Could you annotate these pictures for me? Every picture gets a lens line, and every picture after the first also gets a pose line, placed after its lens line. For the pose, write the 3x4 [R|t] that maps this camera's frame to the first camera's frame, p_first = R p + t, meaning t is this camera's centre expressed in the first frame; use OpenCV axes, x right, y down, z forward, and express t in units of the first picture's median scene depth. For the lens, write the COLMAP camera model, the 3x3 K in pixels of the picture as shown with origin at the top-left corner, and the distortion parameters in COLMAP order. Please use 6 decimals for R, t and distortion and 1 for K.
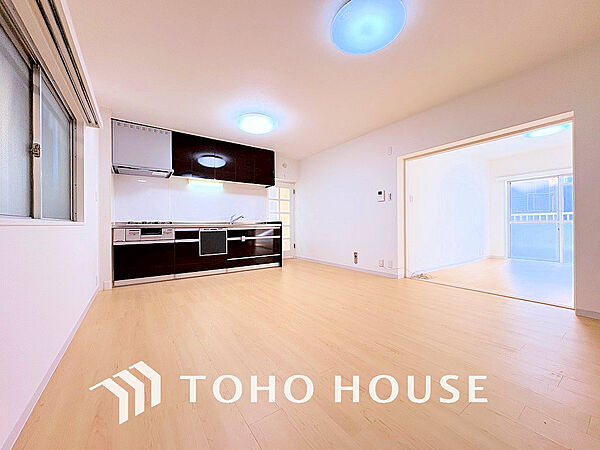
lens RADIAL K [[240.8, 0, 301.0], [0, 240.8, 225.9], [0, 0, 1]] dist [-0.000794, -0.000034]
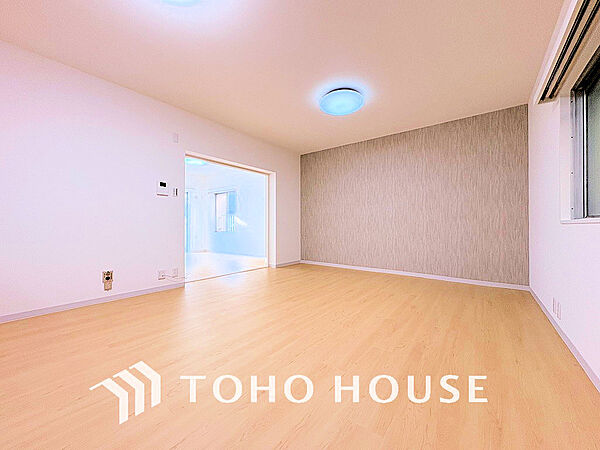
lens RADIAL K [[240.8, 0, 300.9], [0, 240.8, 225.0], [0, 0, 1]] dist [-0.000794, -0.000034]
pose [[-0.301020, 0.007421, 0.953589, -0.542533], [0.003895, 0.999971, -0.006553, 0.000649], [-0.953610, 0.001741, -0.301040, 0.809071]]
